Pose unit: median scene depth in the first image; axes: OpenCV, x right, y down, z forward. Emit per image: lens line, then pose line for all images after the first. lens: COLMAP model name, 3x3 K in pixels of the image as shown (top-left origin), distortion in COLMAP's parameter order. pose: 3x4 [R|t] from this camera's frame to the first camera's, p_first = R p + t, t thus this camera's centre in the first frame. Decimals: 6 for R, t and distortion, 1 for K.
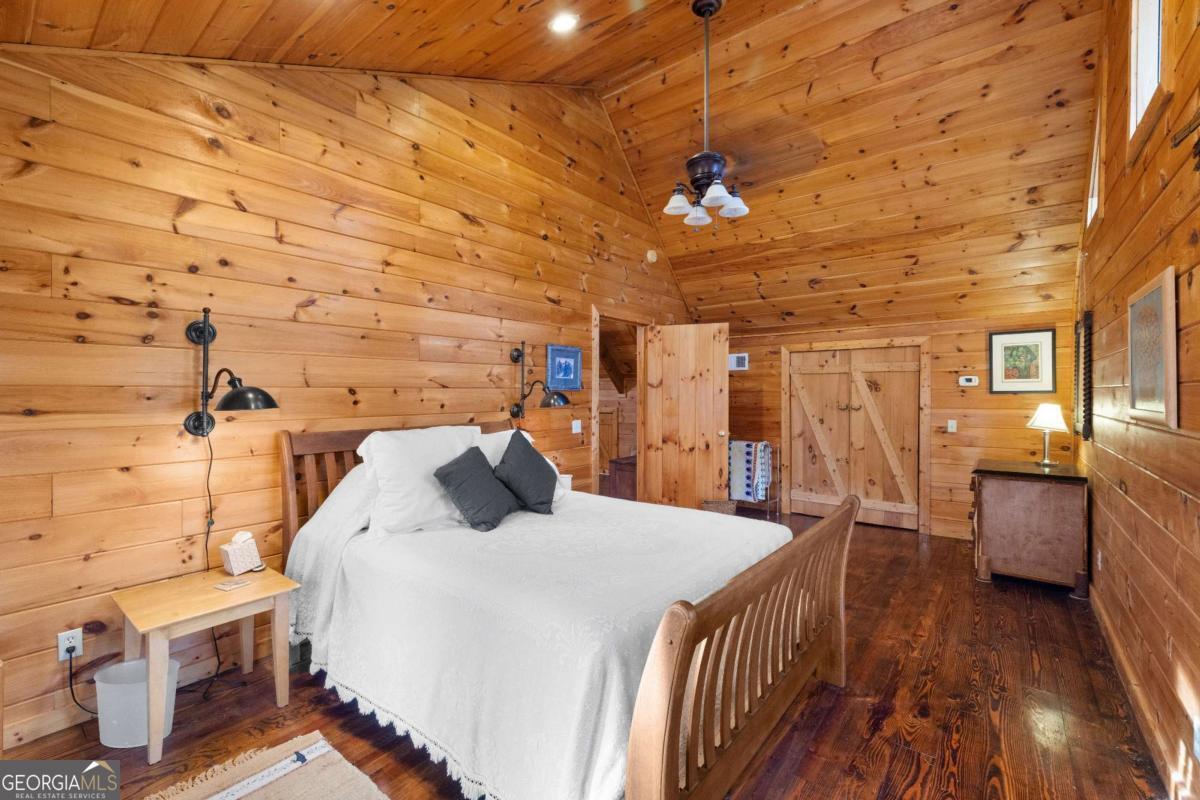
lens RADIAL K [[507.0, 0, 600.4], [0, 507.0, 395.8], [0, 0, 1]] dist [-0.000530, -0.000032]
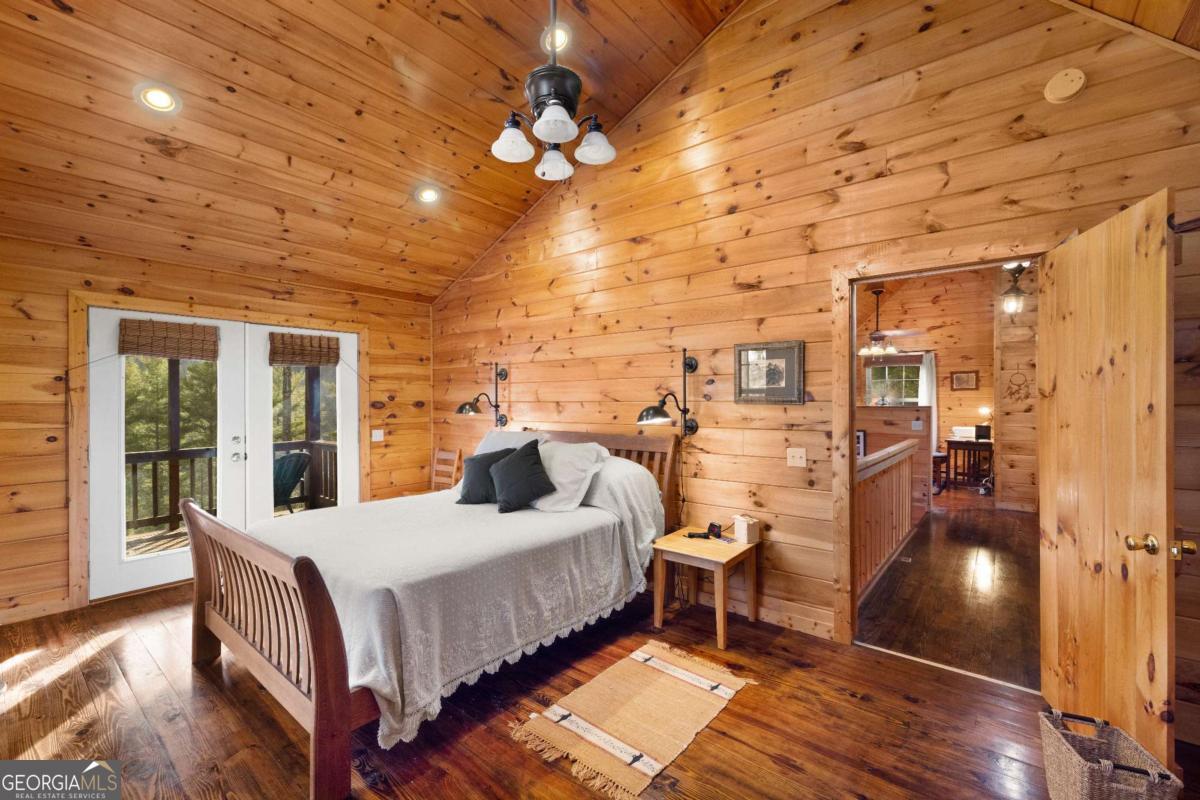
lens RADIAL K [[507.0, 0, 596.9], [0, 507.0, 399.4], [0, 0, 1]] dist [-0.000530, -0.000032]
pose [[-0.010619, 0.004383, -0.999934, 0.634715], [-0.000202, 0.999990, 0.004386, -0.019791], [0.999944, 0.000248, -0.010618, 0.741327]]
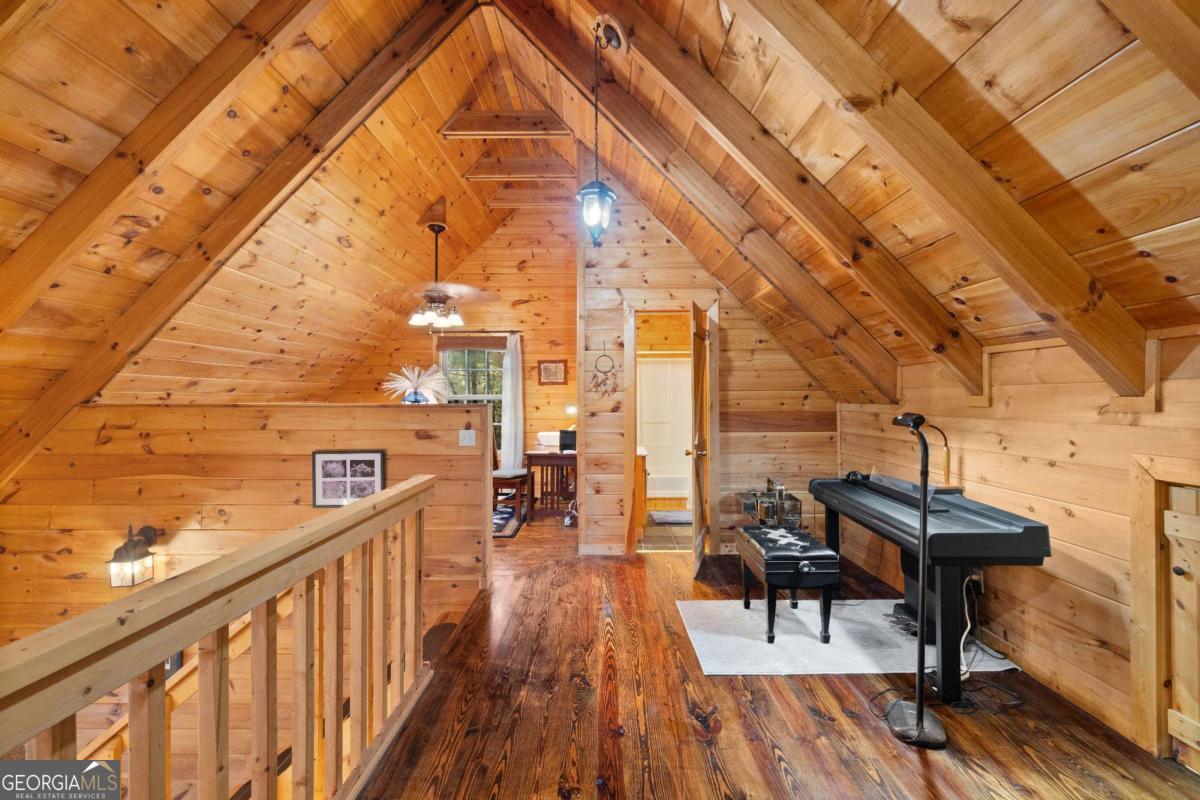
lens RADIAL K [[507.0, 0, 600.2], [0, 507.0, 399.2], [0, 0, 1]] dist [-0.000530, -0.000032]
pose [[0.621257, 0.000618, -0.783606, 0.355096], [-0.001342, 0.999999, -0.000276, -0.012597], [0.783605, 0.001223, 0.621258, 0.970796]]
